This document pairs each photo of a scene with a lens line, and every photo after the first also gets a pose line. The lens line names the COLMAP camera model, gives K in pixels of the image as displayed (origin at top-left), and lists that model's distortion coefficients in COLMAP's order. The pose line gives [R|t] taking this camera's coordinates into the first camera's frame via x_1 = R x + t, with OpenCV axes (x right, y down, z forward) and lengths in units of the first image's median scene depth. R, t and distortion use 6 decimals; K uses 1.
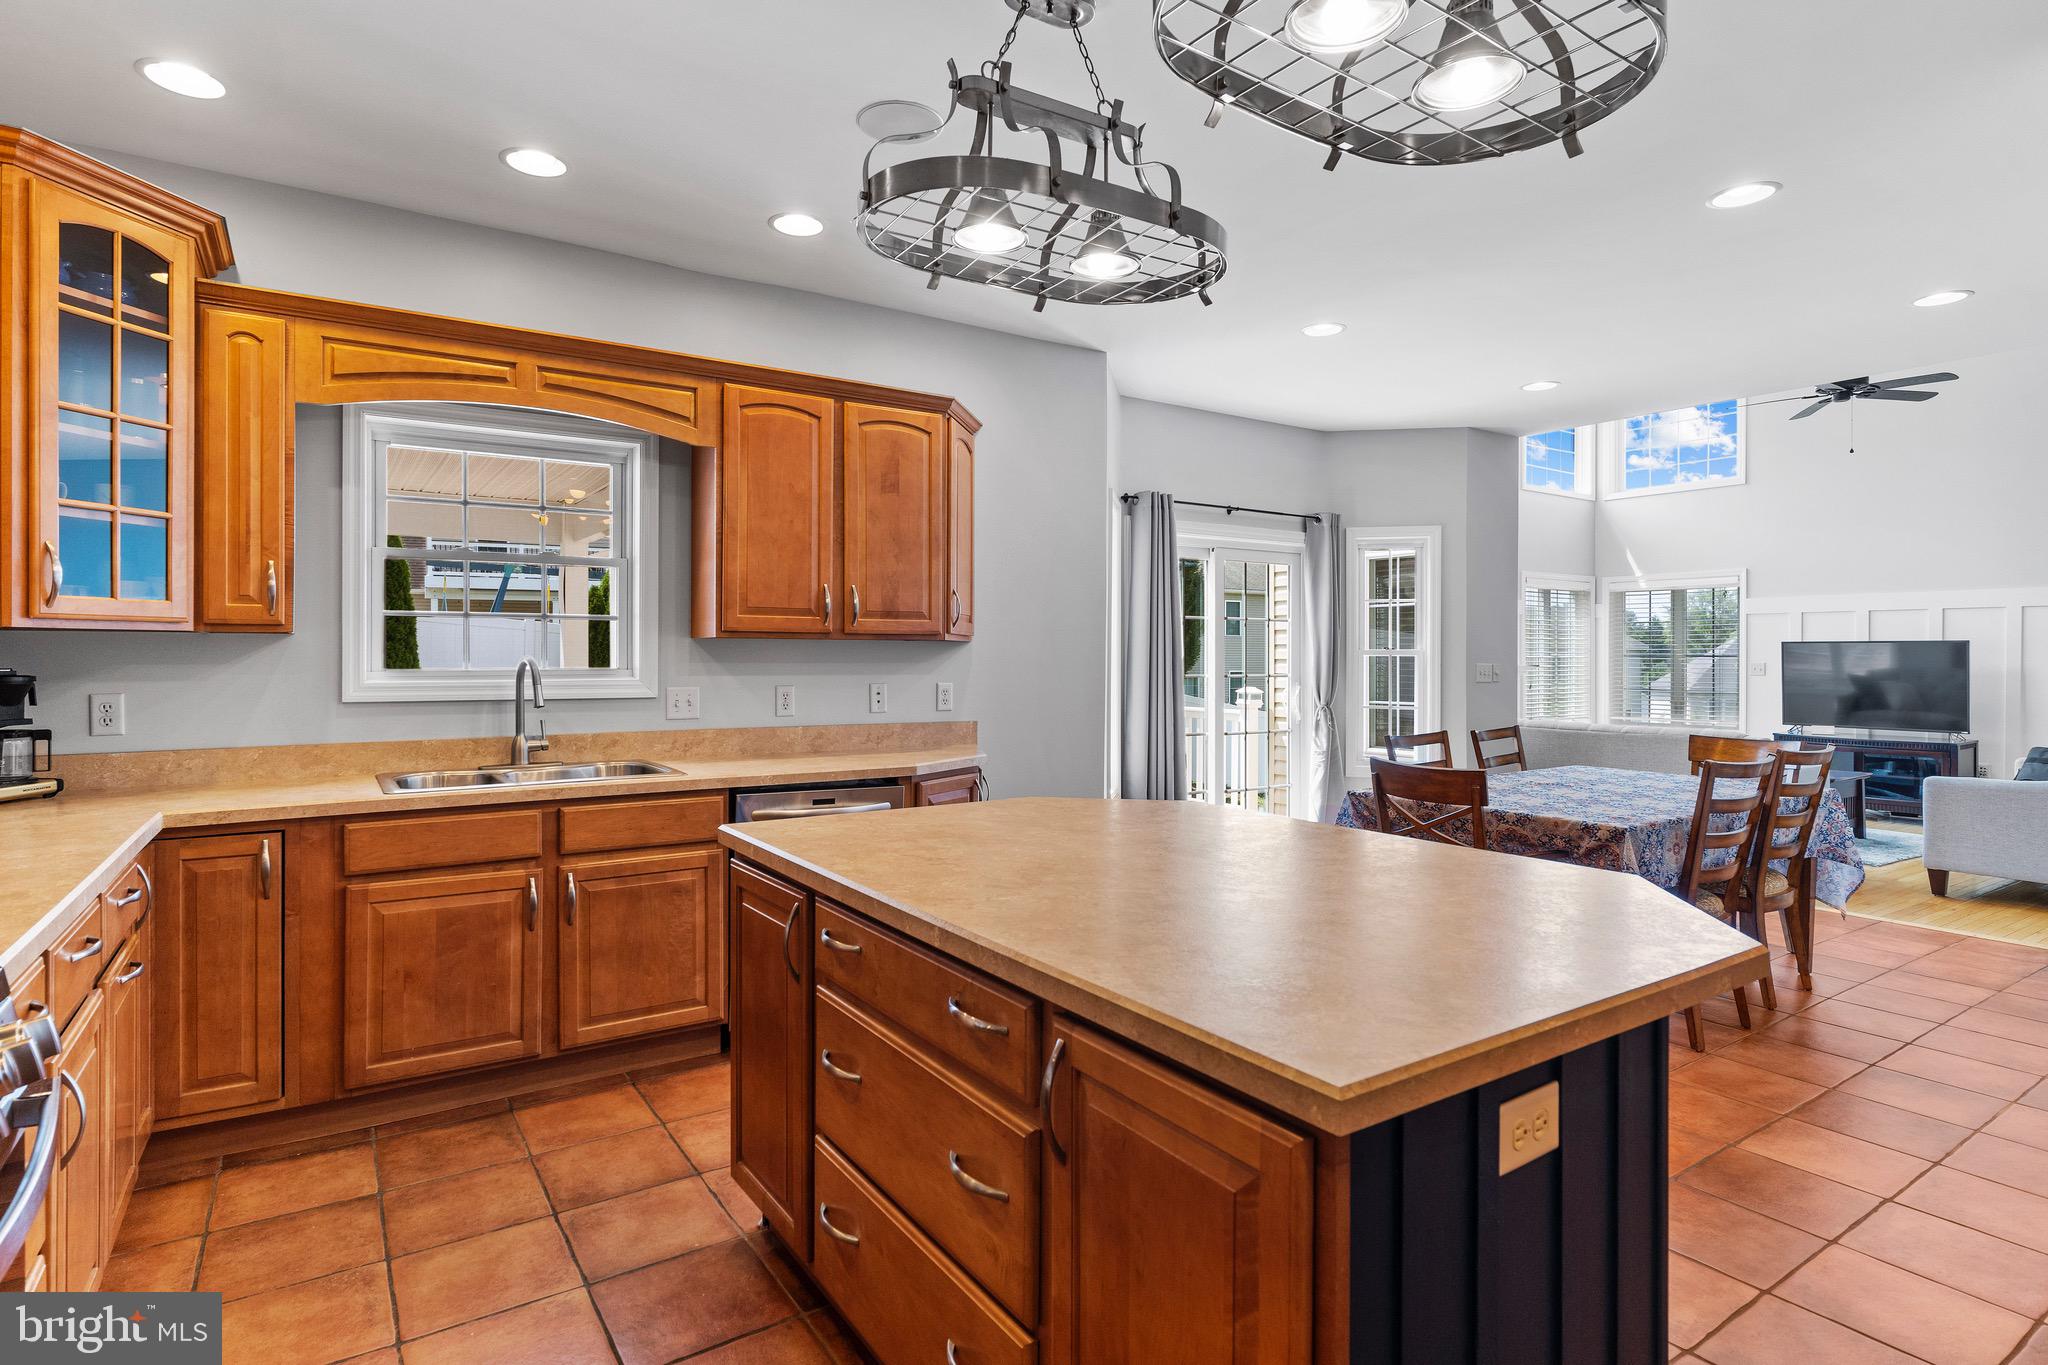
lens RADIAL K [[1056.2, 0, 1015.5], [0, 1056.2, 649.0], [0, 0, 1]] dist [-0.008211, 0.003054]
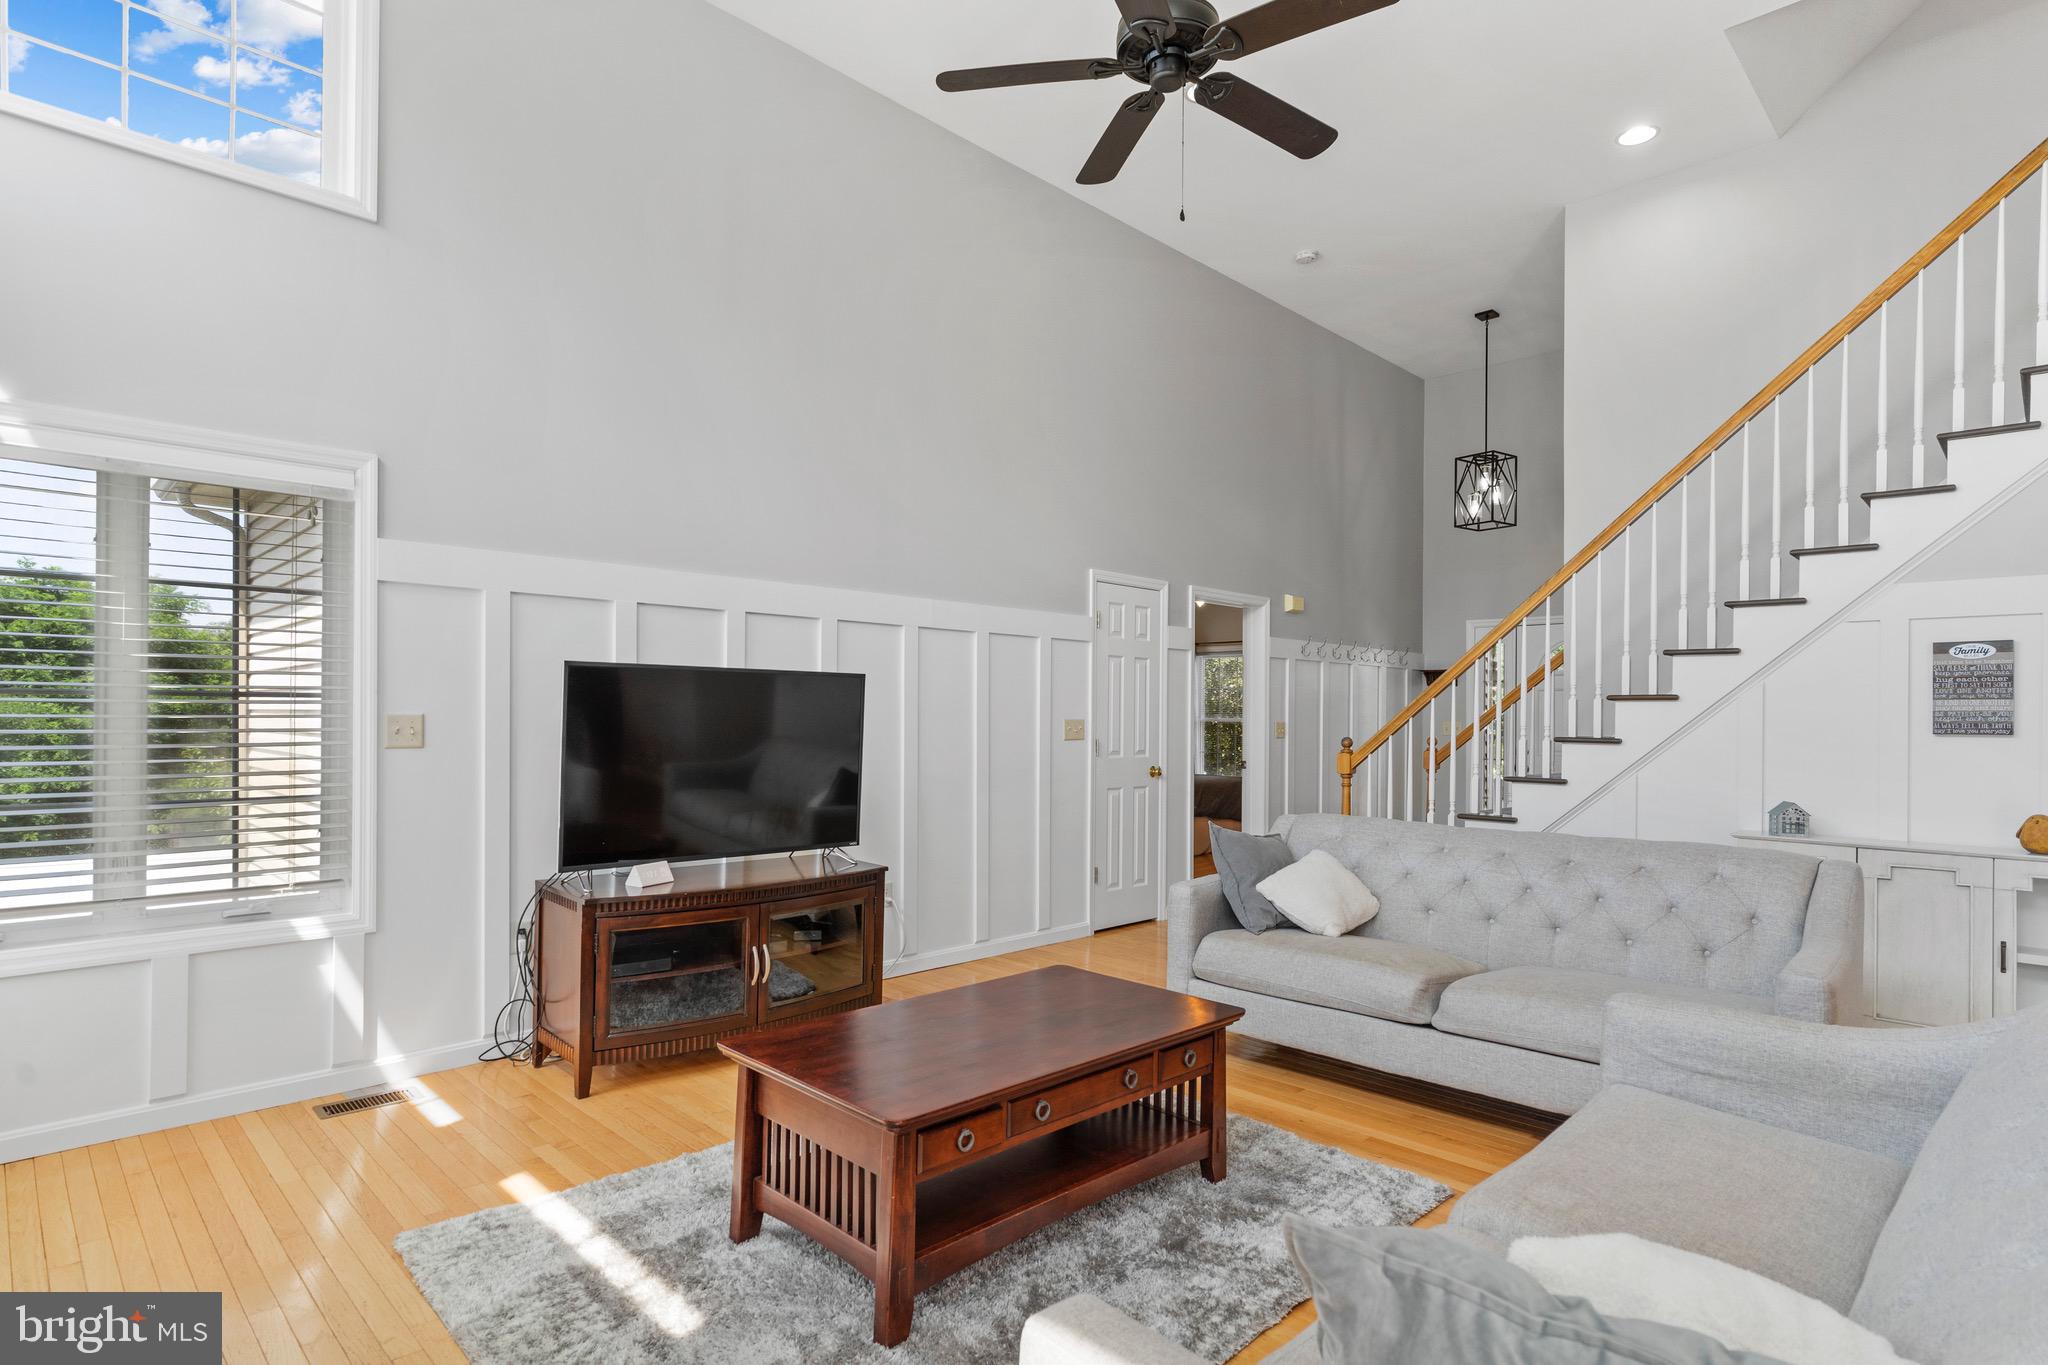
lens RADIAL K [[1056.2, 0, 1018.6], [0, 1056.2, 715.7], [0, 0, 1]] dist [-0.008211, 0.003054]
pose [[-0.191810, -0.007589, 0.981403, 0.419208], [-0.020928, 0.999774, 0.003641, 0.012304], [-0.981209, -0.019840, -0.191926, 1.212147]]
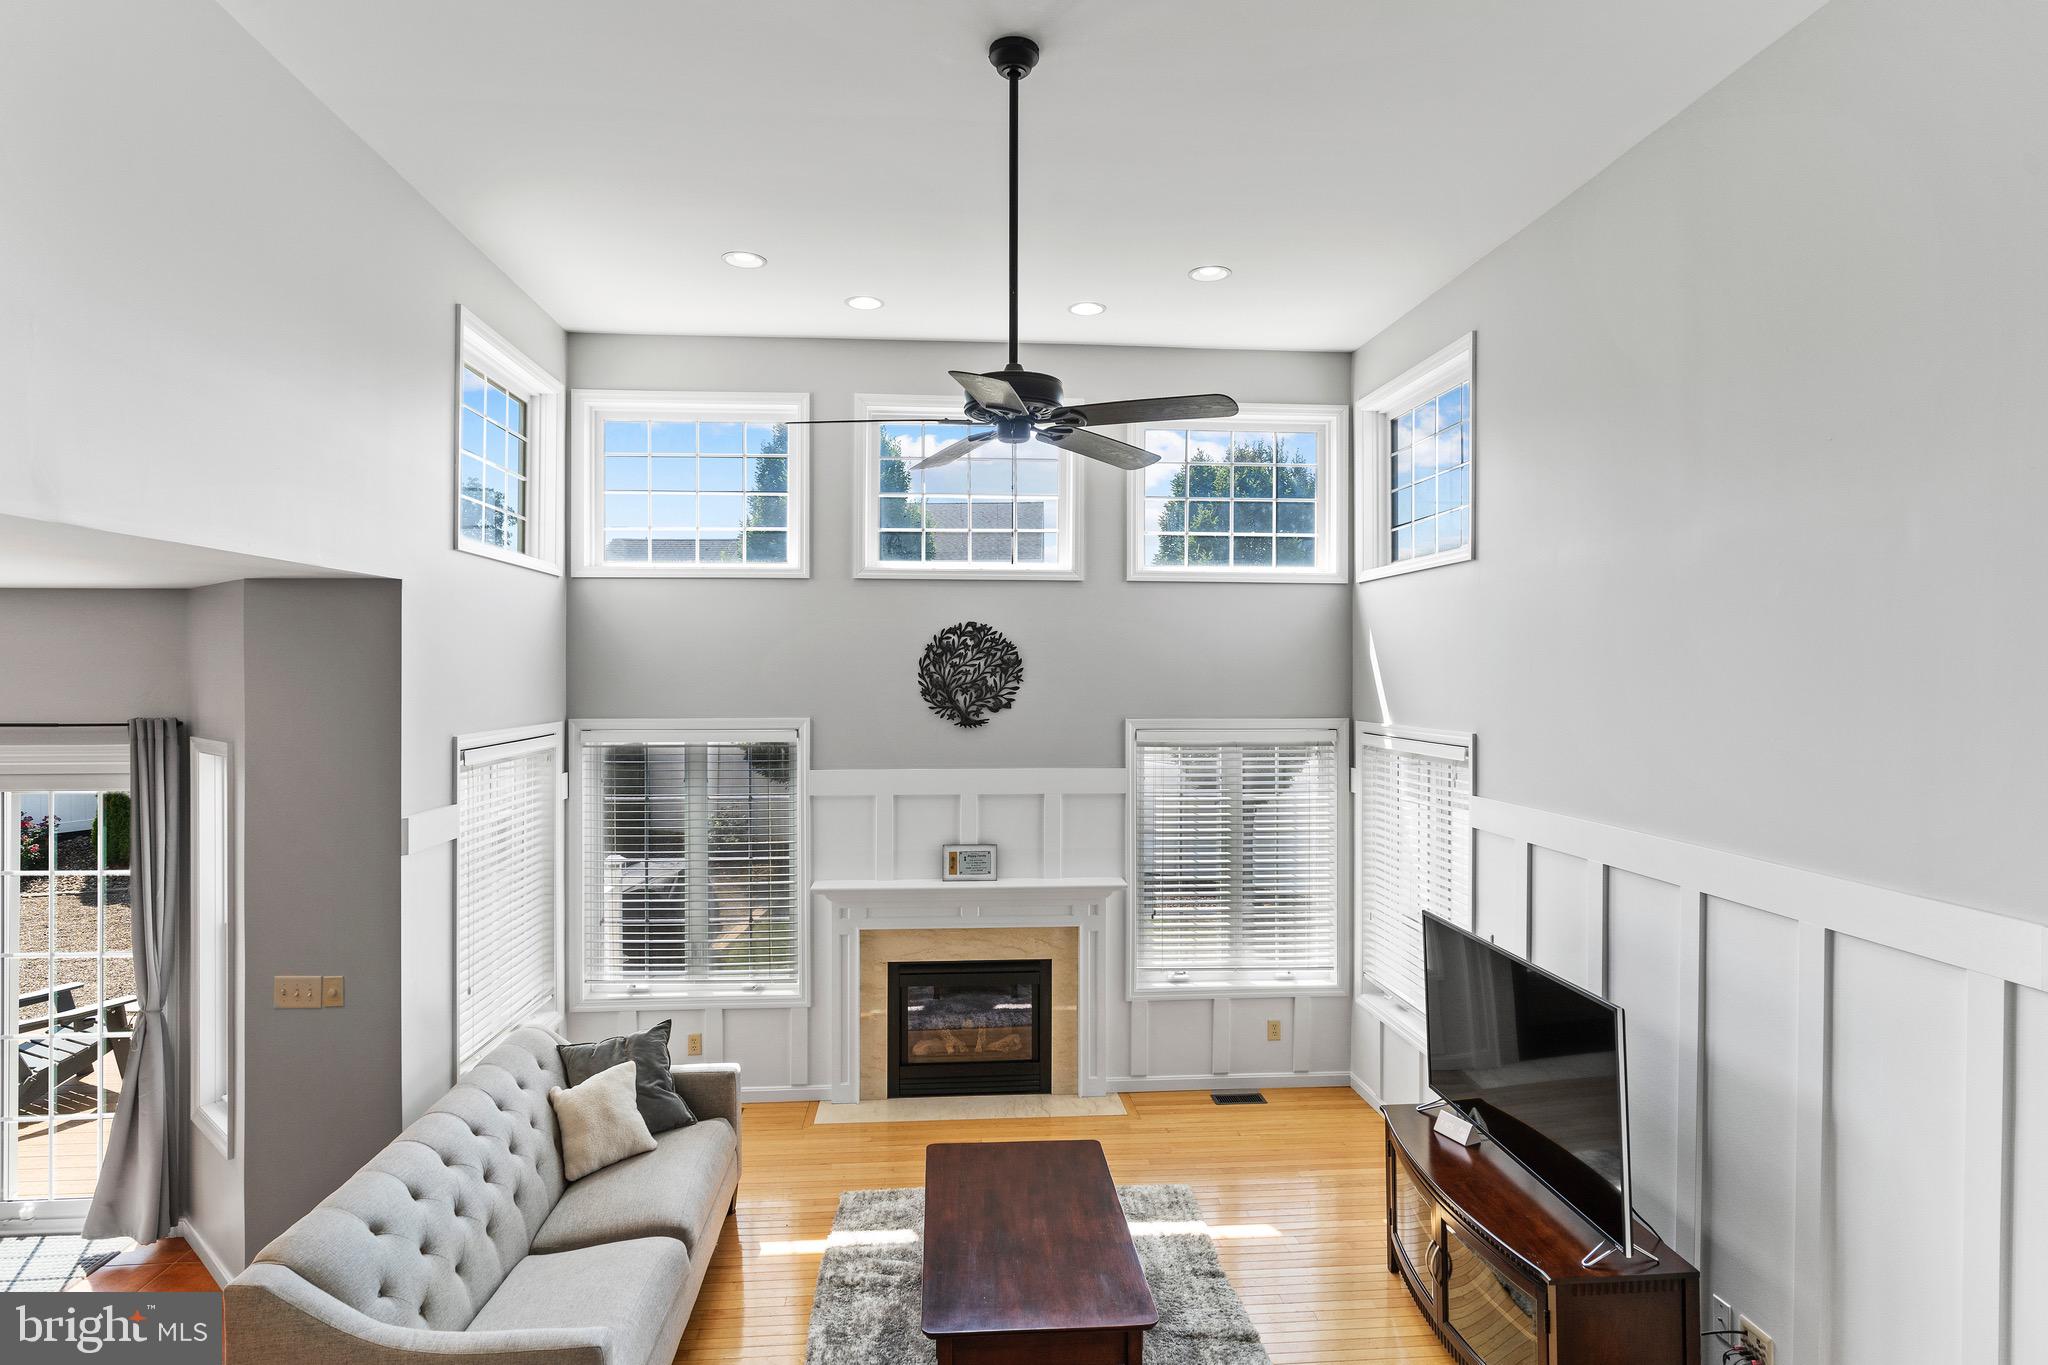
lens RADIAL K [[1056.2, 0, 1009.8], [0, 1056.2, 677.6], [0, 0, 1]] dist [-0.008211, 0.003054]
pose [[0.873412, -0.000913, -0.486982, 1.070961], [0.005925, 0.999944, 0.008751, -0.154283], [0.486947, -0.010528, 0.873368, 0.677594]]
